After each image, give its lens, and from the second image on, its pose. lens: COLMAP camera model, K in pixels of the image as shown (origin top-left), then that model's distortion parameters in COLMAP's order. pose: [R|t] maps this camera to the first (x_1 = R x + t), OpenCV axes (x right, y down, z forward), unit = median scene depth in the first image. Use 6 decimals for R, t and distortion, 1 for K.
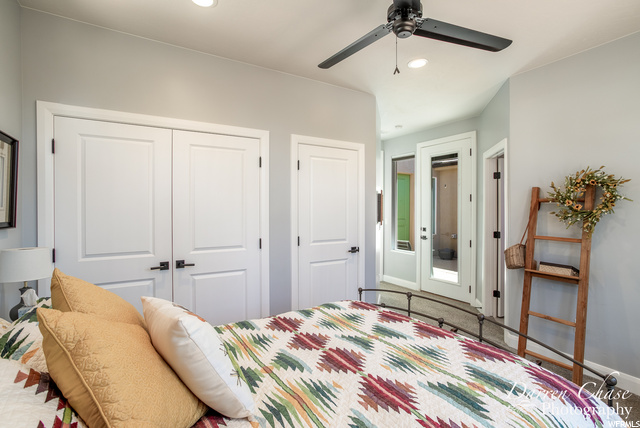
lens RADIAL K [[290.0, 0, 315.7], [0, 290.0, 213.4], [0, 0, 1]] dist [-0.024341, -0.000130]
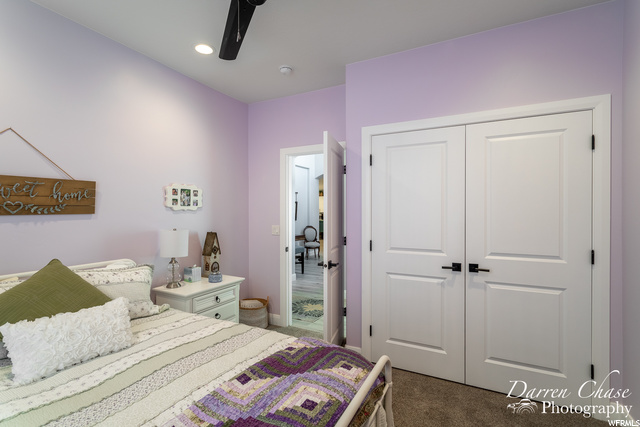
lens RADIAL K [[304.4, 0, 320.4], [0, 304.4, 209.0], [0, 0, 1]] dist [0.000509, 0.002007]
pose [[0.551400, -0.001455, -0.834240, 0.078830], [-0.009949, 0.999916, -0.008319, -0.000934], [0.834182, 0.012887, 0.551339, 0.044211]]
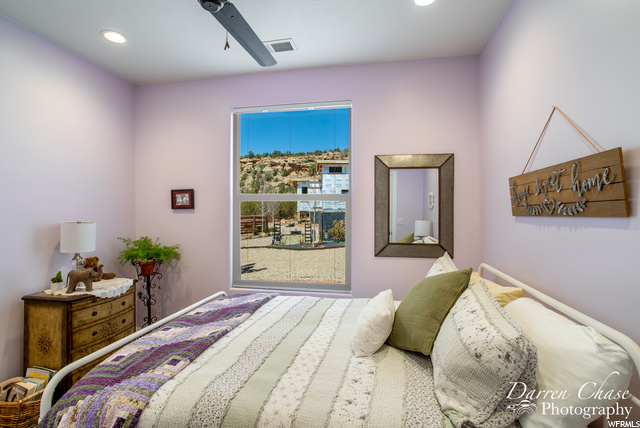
lens RADIAL K [[304.4, 0, 319.6], [0, 304.4, 212.2], [0, 0, 1]] dist [0.000509, 0.002007]
pose [[-0.771318, 0.008752, 0.636389, -2.144112], [0.014611, 0.999885, 0.003959, -0.003315], [-0.636282, 0.012352, -0.771358, 1.141455]]
